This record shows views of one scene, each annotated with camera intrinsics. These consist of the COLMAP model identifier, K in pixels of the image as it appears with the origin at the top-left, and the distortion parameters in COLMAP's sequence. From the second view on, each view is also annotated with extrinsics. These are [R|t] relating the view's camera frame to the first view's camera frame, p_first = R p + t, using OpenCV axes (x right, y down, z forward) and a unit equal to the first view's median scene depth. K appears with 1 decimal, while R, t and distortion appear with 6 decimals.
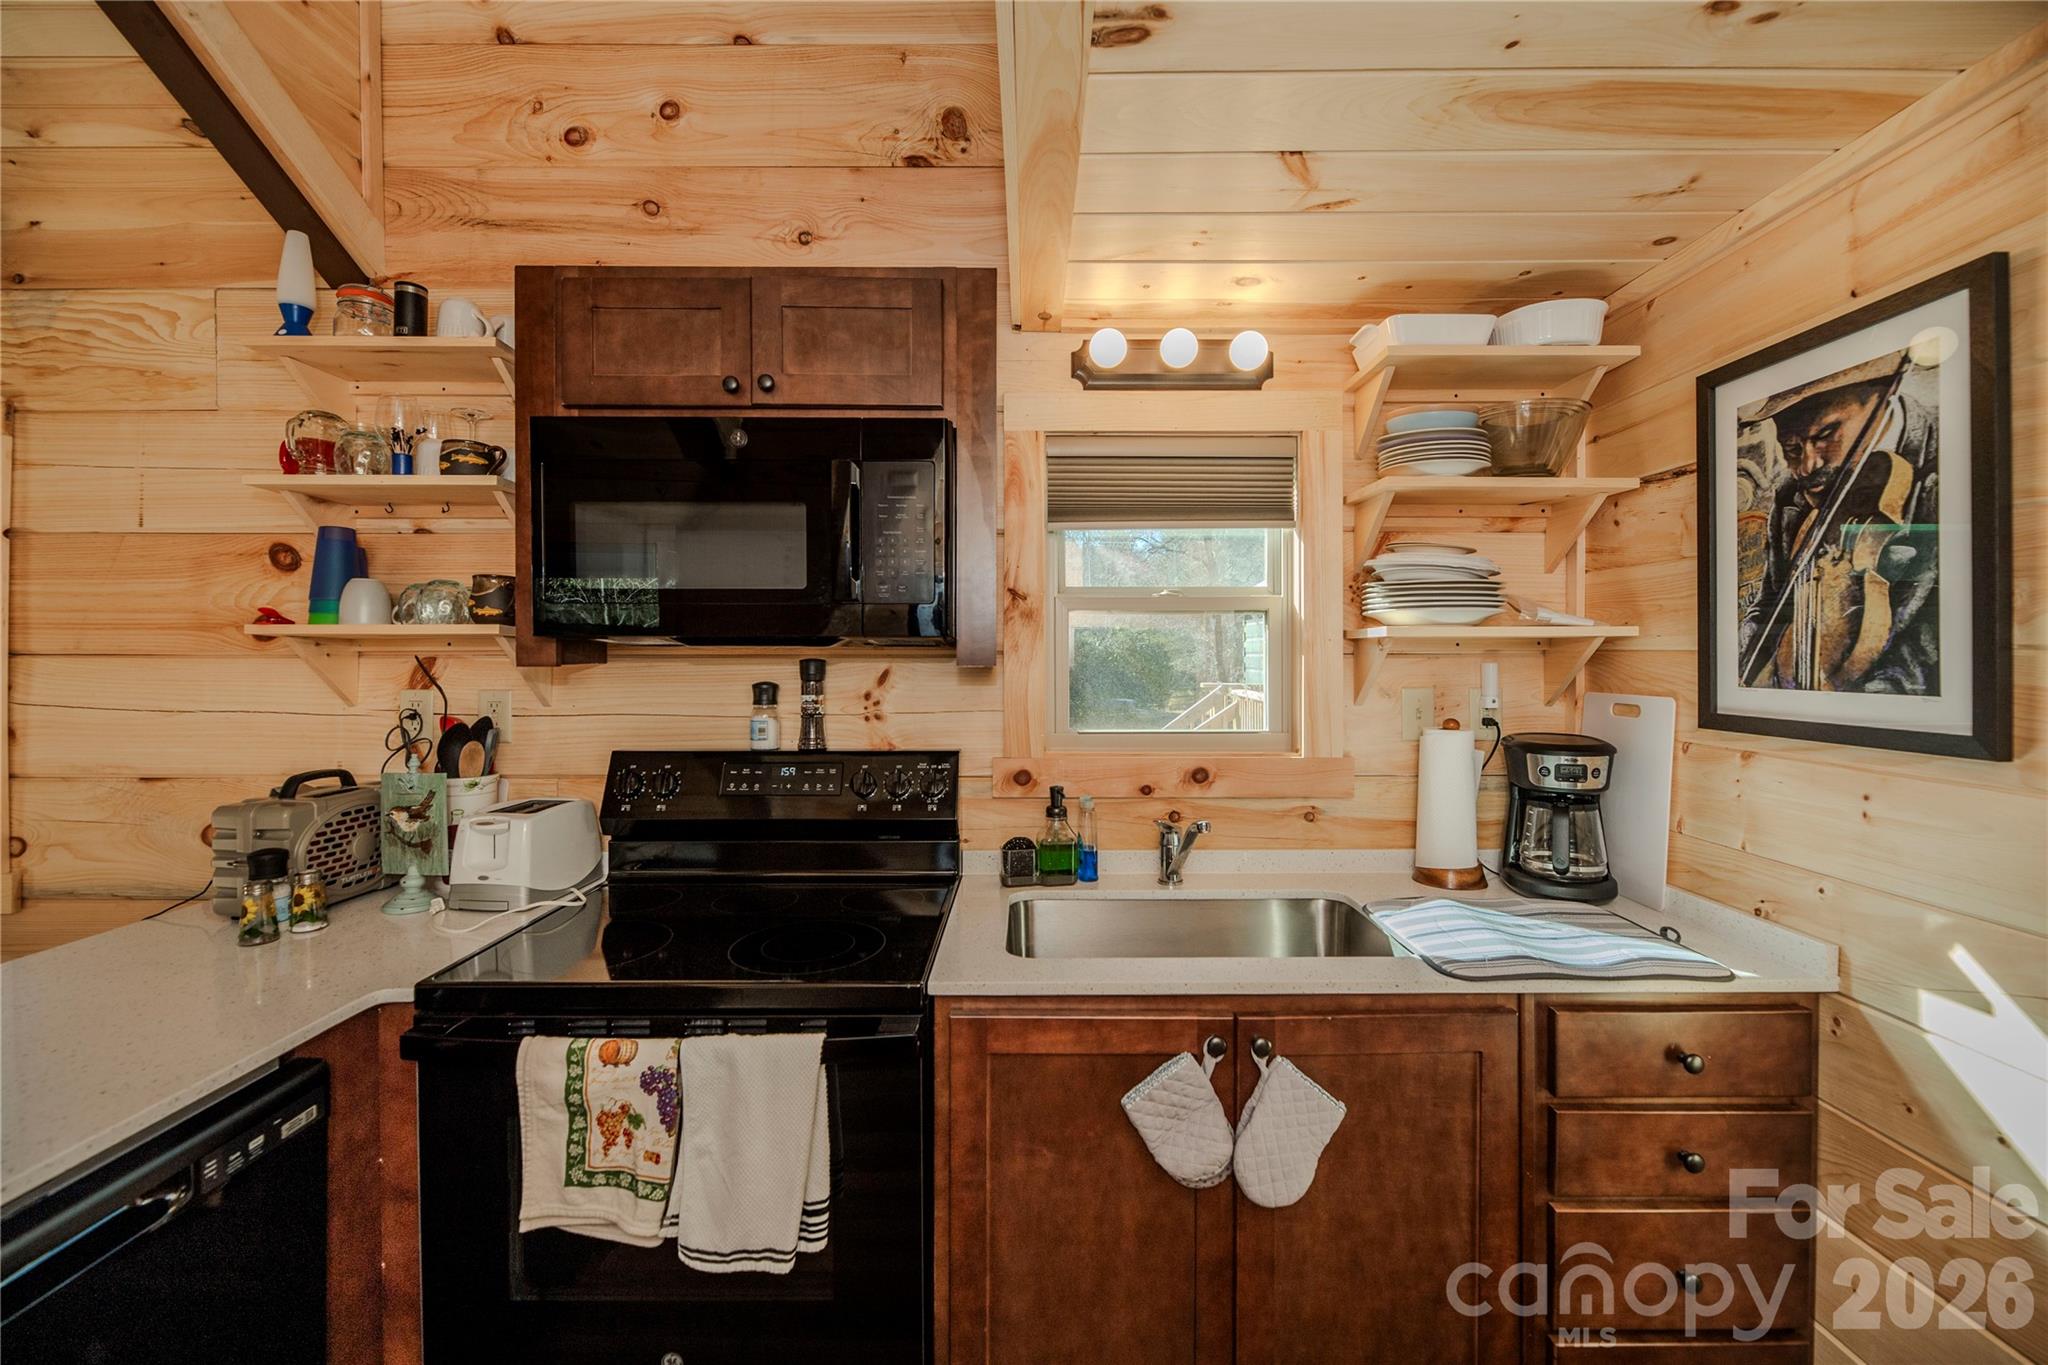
lens RADIAL K [[833.3, 0, 1024.3], [0, 833.3, 662.8], [0, 0, 1]] dist [-0.002595, -0.002153]
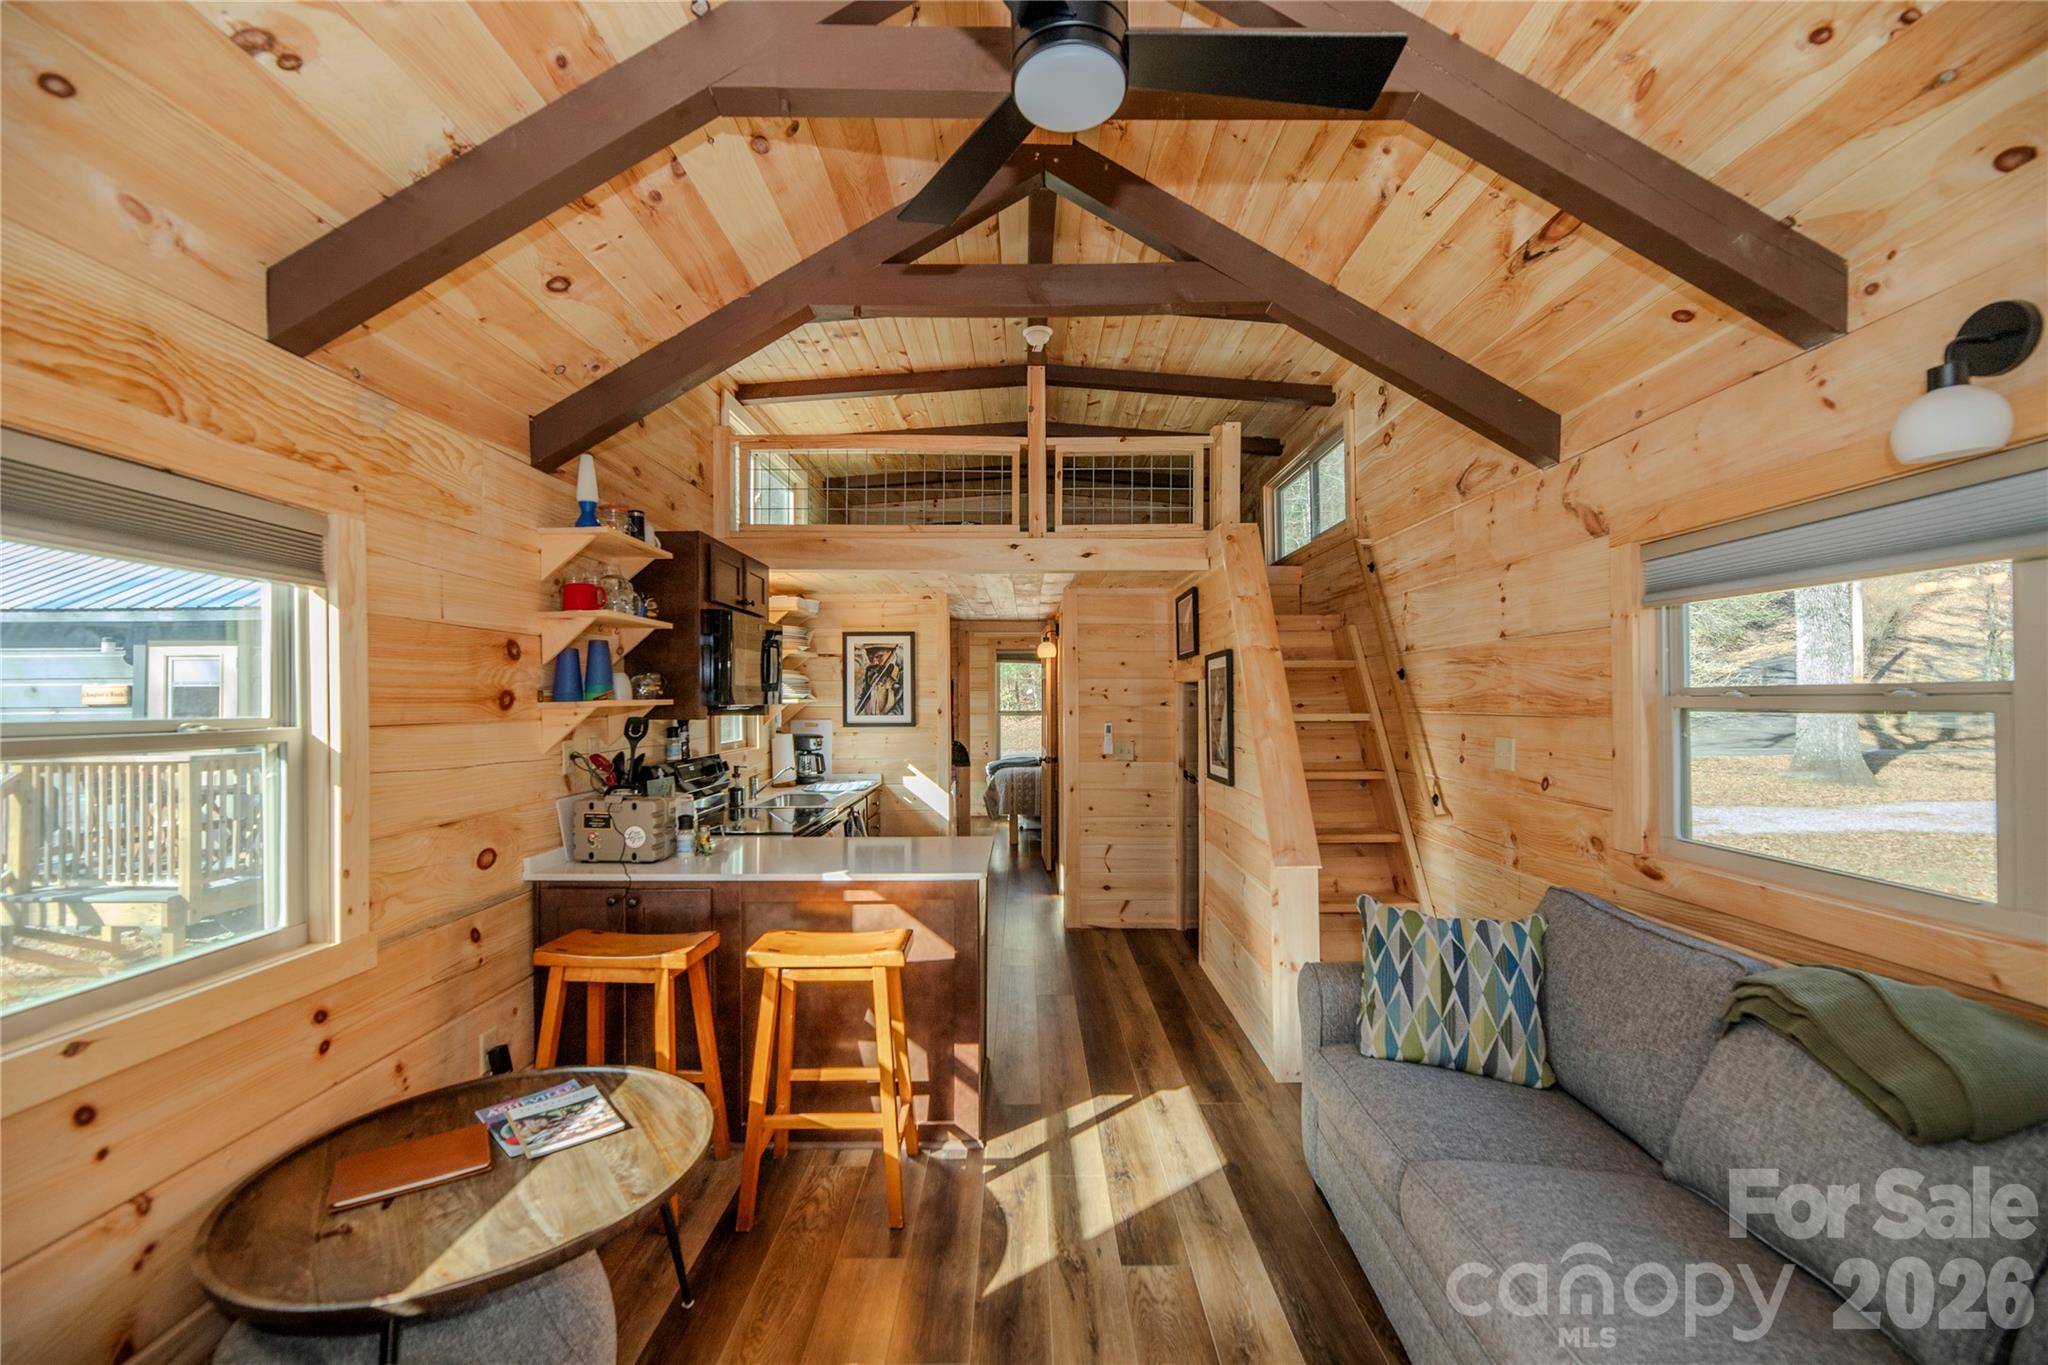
lens RADIAL K [[833.3, 0, 1025.6], [0, 833.3, 688.0], [0, 0, 1]] dist [-0.002595, -0.002153]
pose [[0.007640, 0.010104, 0.999920, -2.592508], [0.012718, 0.999867, -0.010200, -0.043293], [-0.999890, 0.012795, 0.007510, 0.152946]]
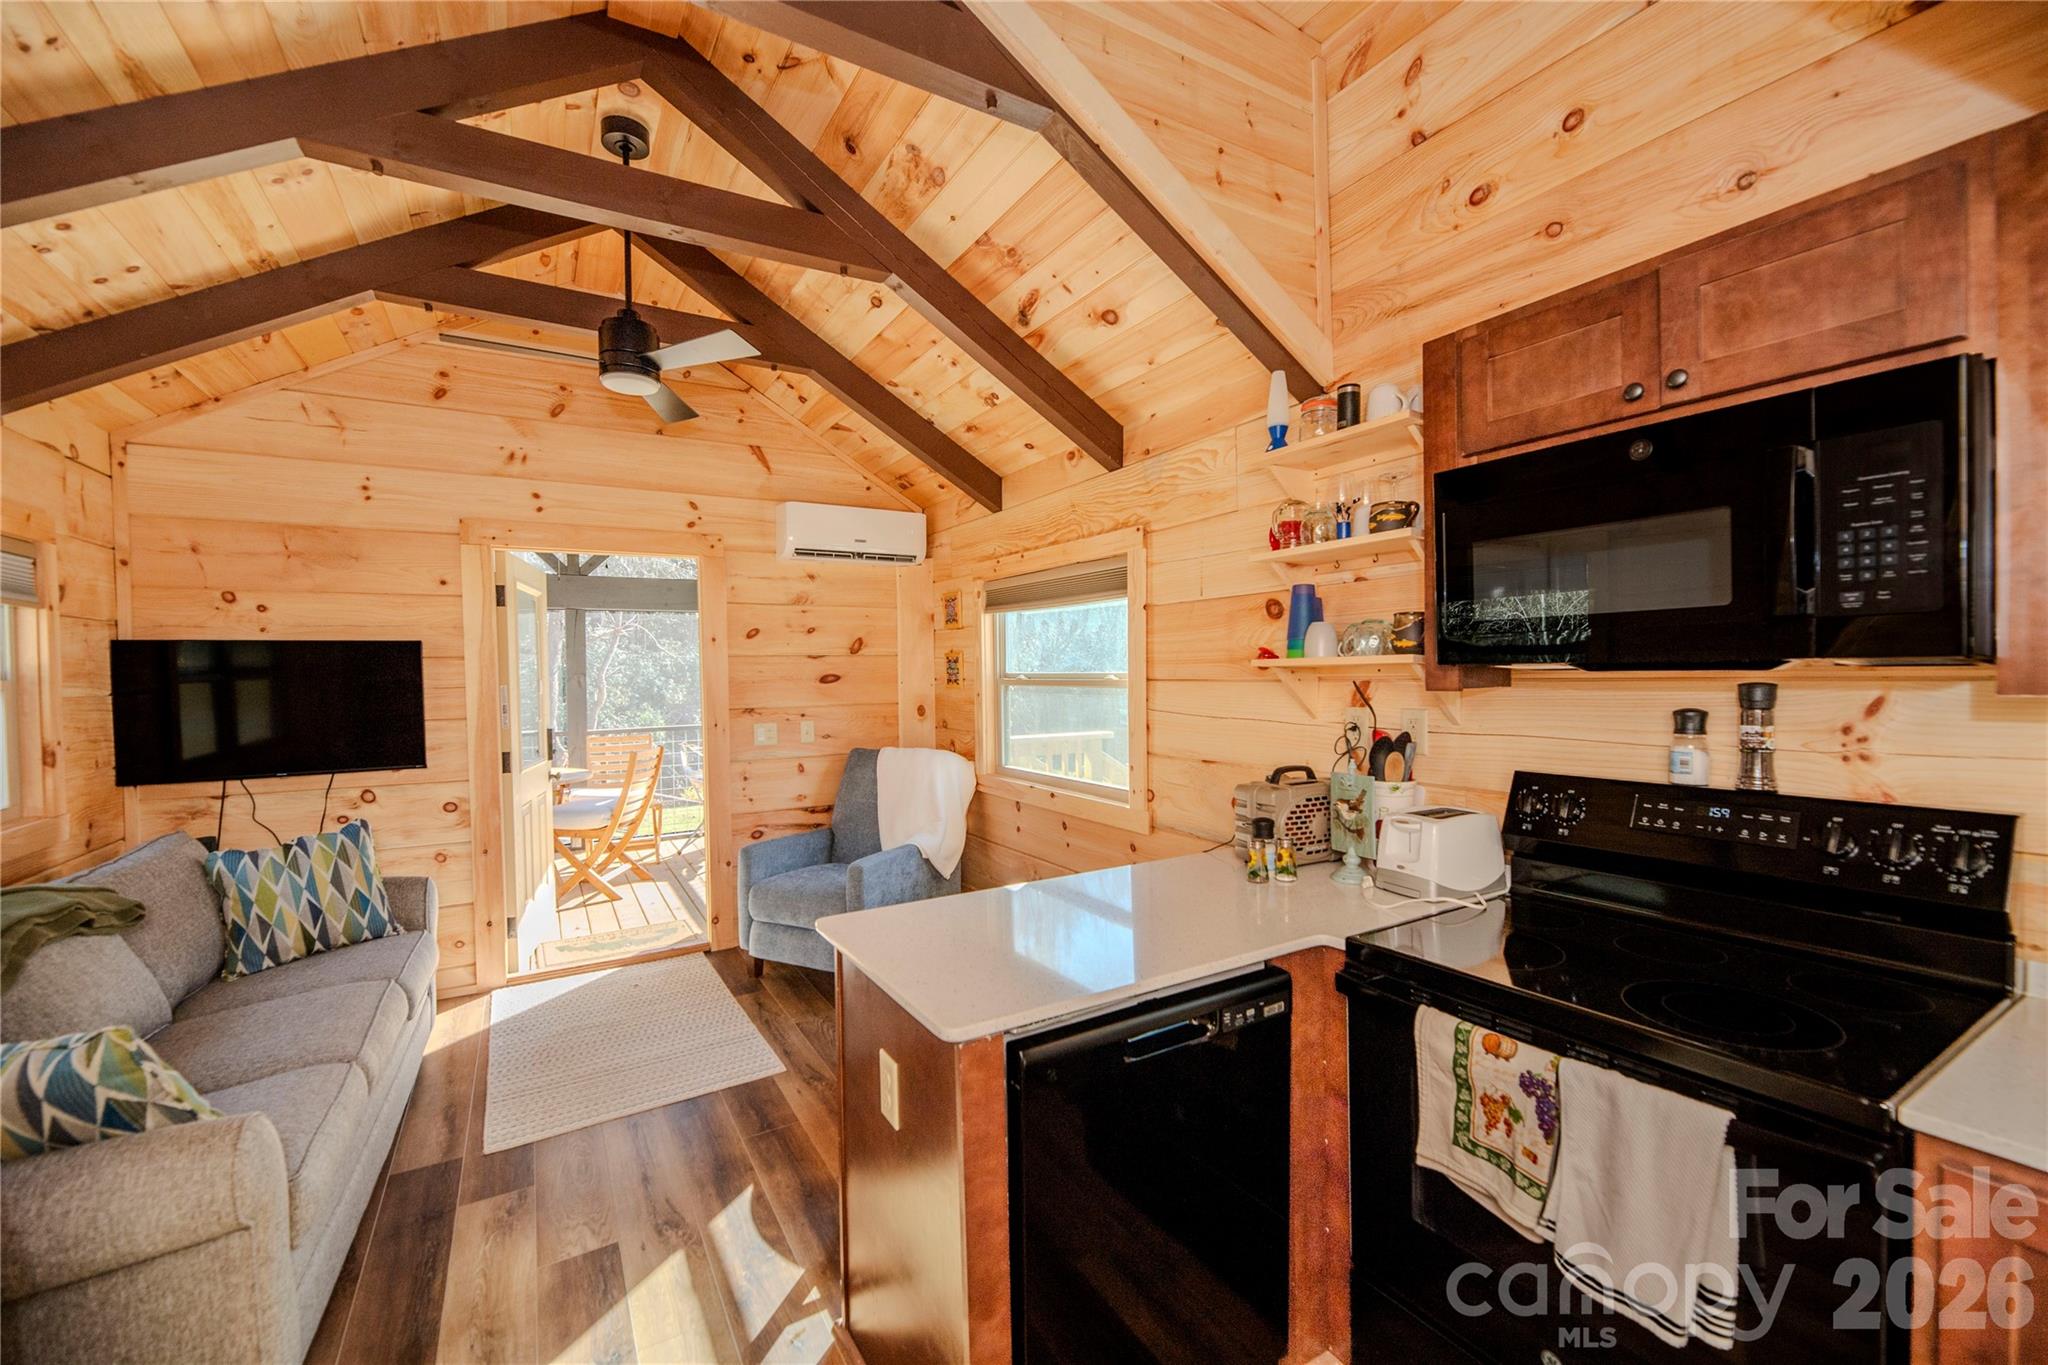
lens RADIAL K [[833.3, 0, 1020.7], [0, 833.3, 683.2], [0, 0, 1]] dist [-0.002595, -0.002153]
pose [[0.501318, 0.000467, -0.865263, 0.108675], [0.010425, 0.999924, 0.006580, -0.019246], [0.865200, -0.012319, 0.501275, -0.069360]]
